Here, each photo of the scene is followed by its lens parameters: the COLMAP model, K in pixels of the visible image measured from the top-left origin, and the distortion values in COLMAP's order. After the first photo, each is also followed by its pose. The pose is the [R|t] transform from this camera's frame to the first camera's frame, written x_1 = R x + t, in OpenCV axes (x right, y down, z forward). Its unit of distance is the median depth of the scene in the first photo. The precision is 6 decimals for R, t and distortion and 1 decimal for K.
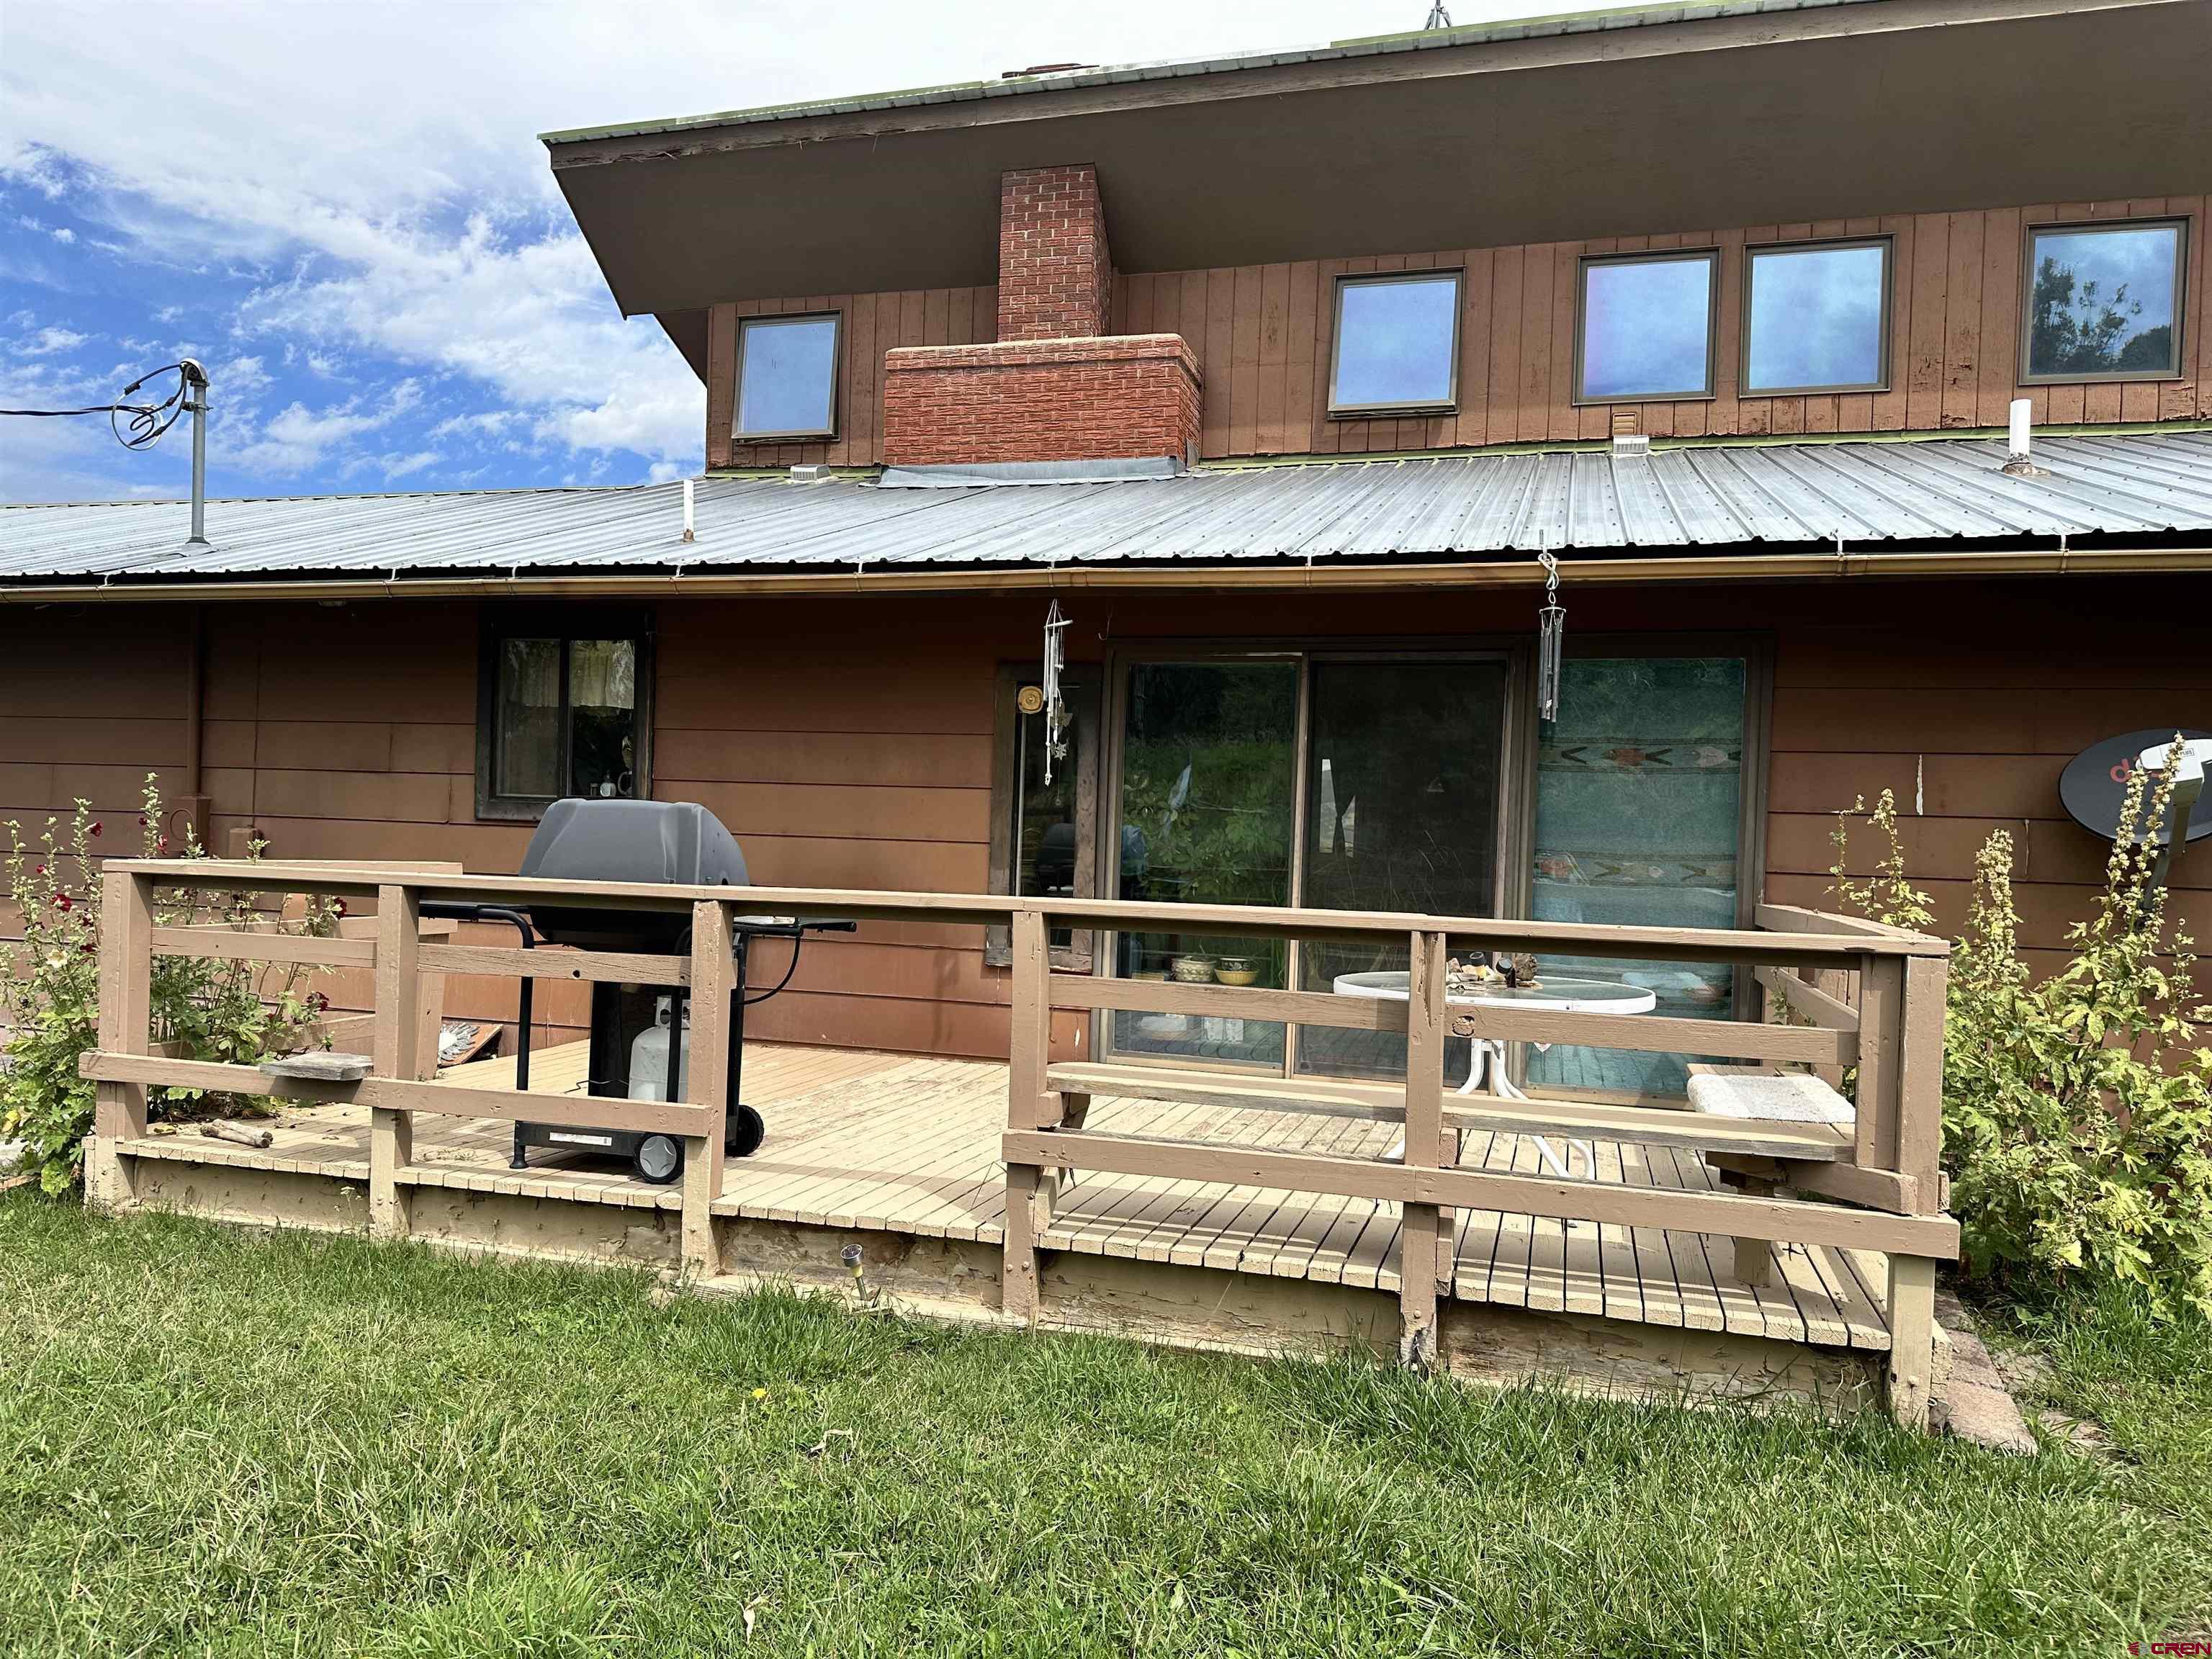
lens RADIAL K [[1571.2, 0, 1106.0], [0, 1571.2, 829.5], [0, 0, 1]] dist [0.112350, -0.003187]
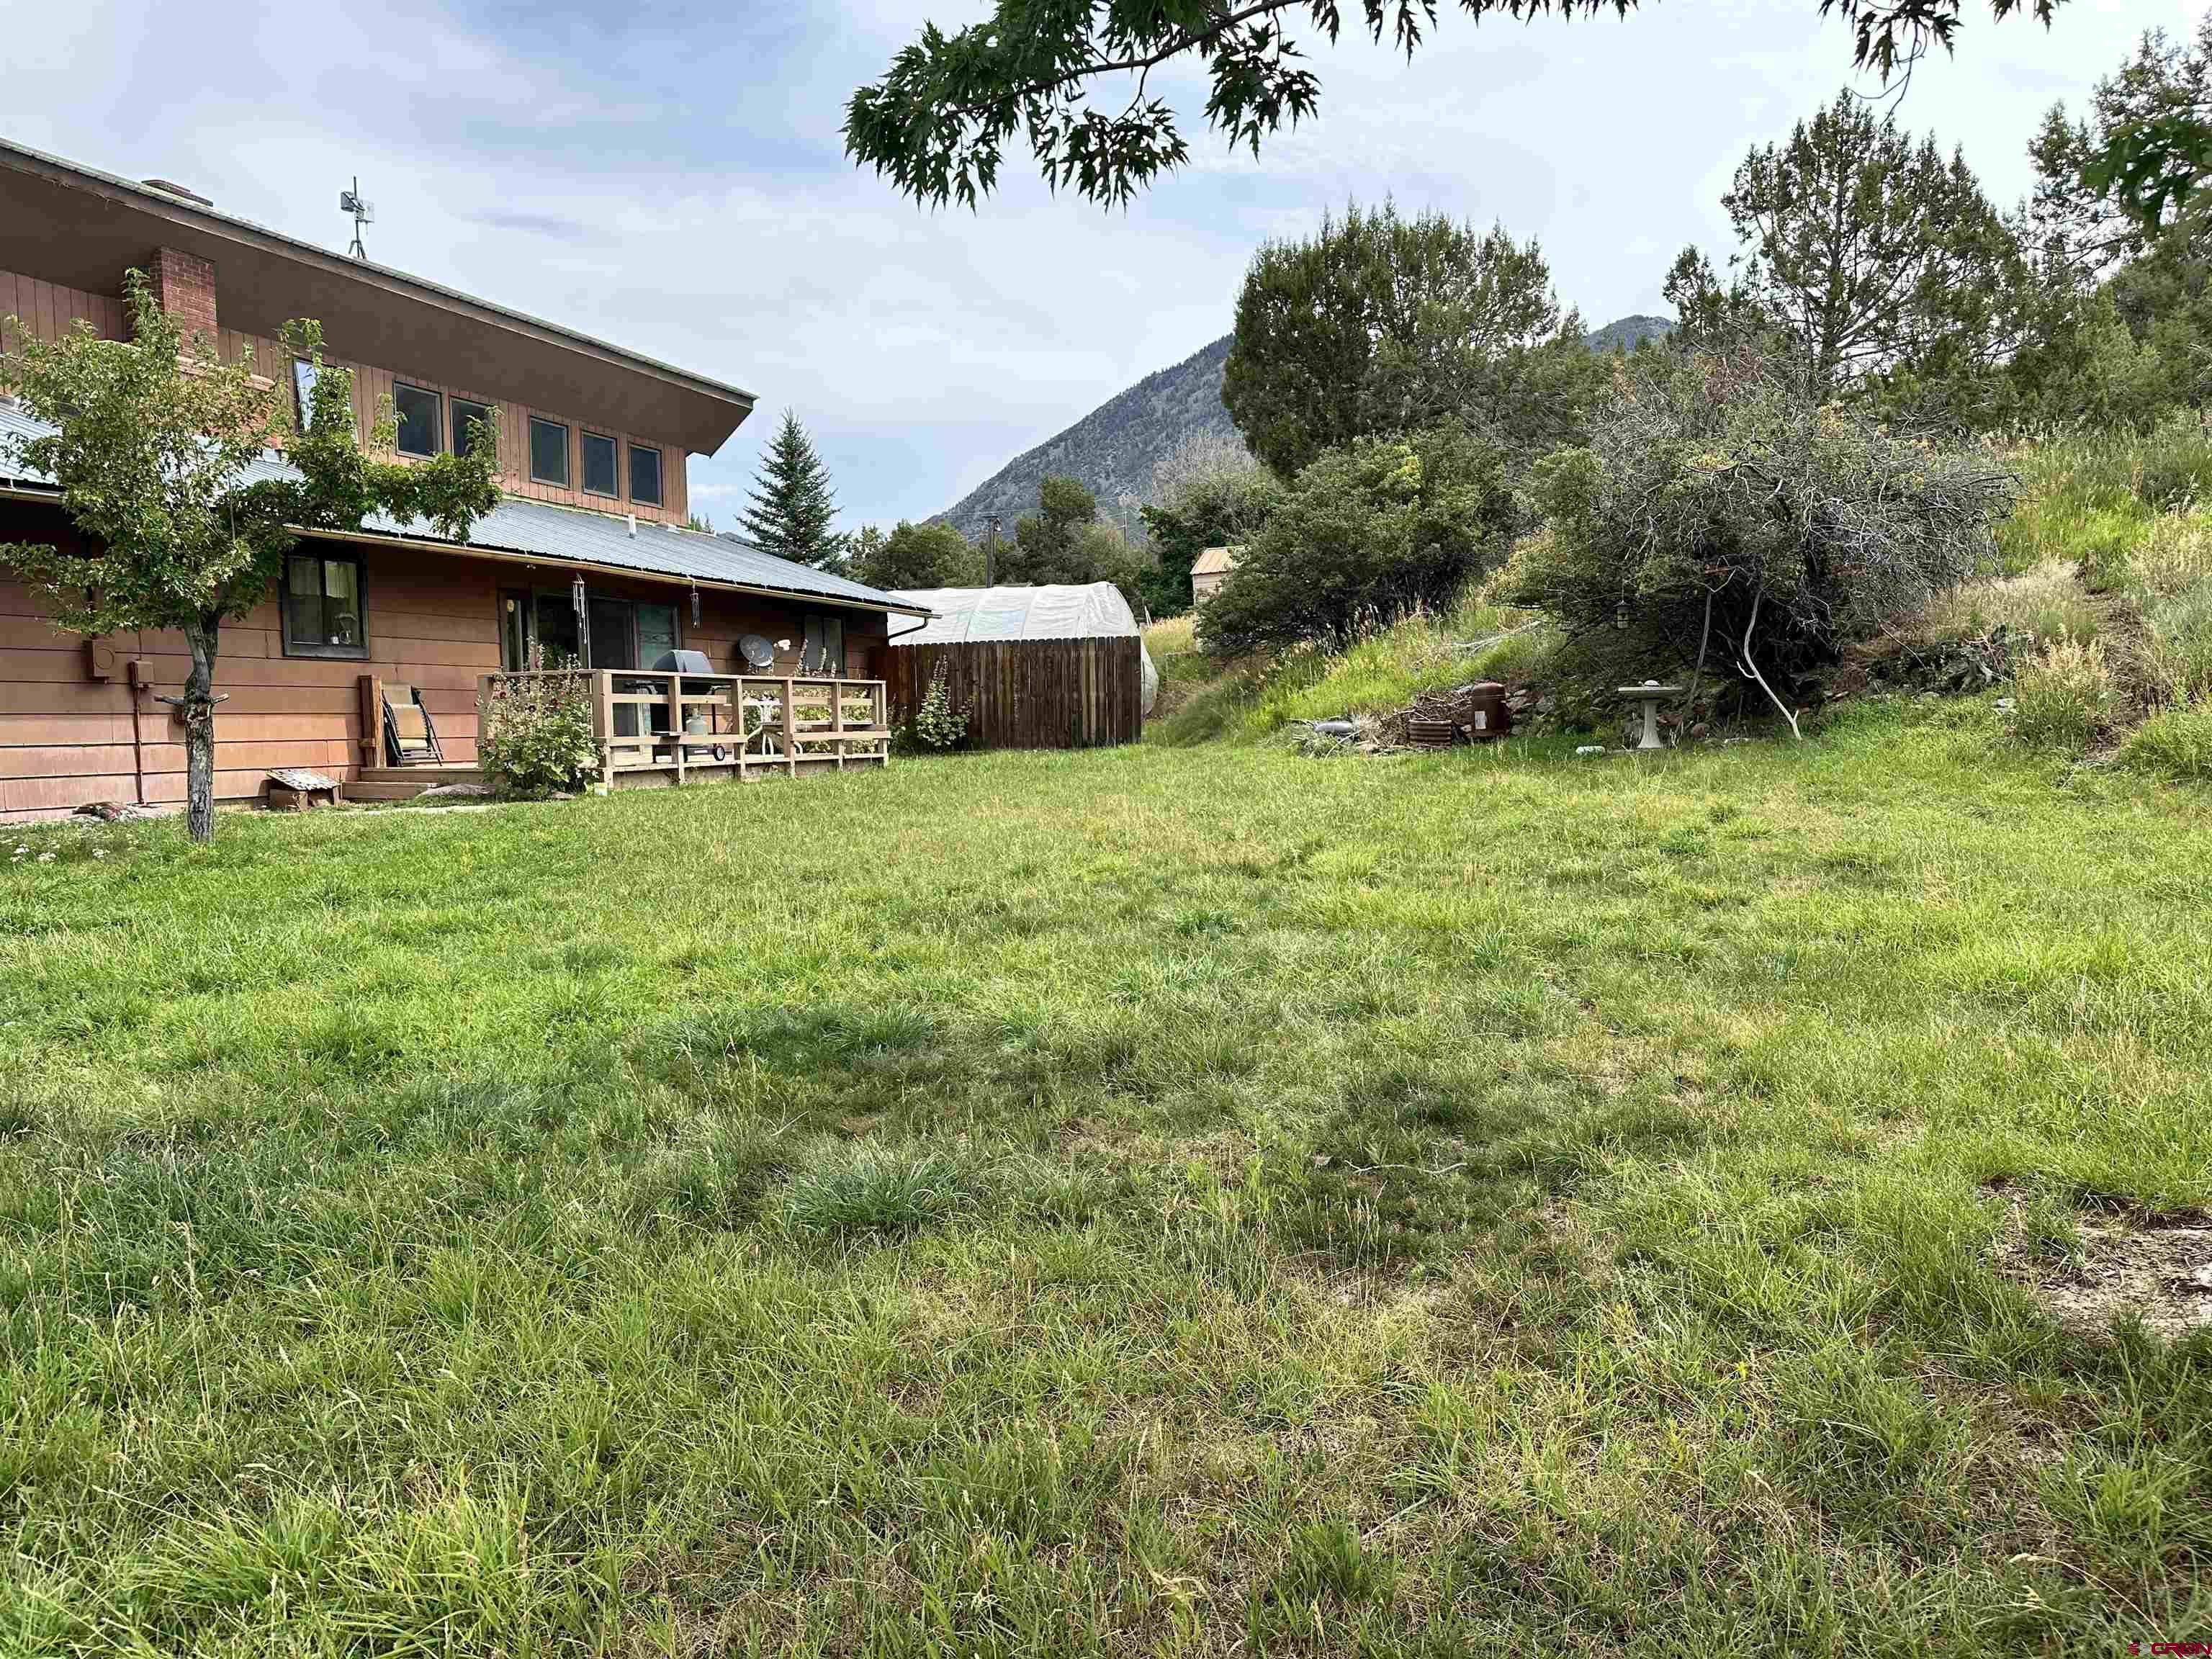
lens RADIAL K [[1571.2, 0, 1106.0], [0, 1571.2, 829.5], [0, 0, 1]] dist [0.112350, -0.003187]
pose [[0.059958, -0.104455, 0.992721, -2.560745], [0.016924, 0.994473, 0.103617, 0.016874], [-0.998057, 0.010588, 0.061394, -0.037583]]
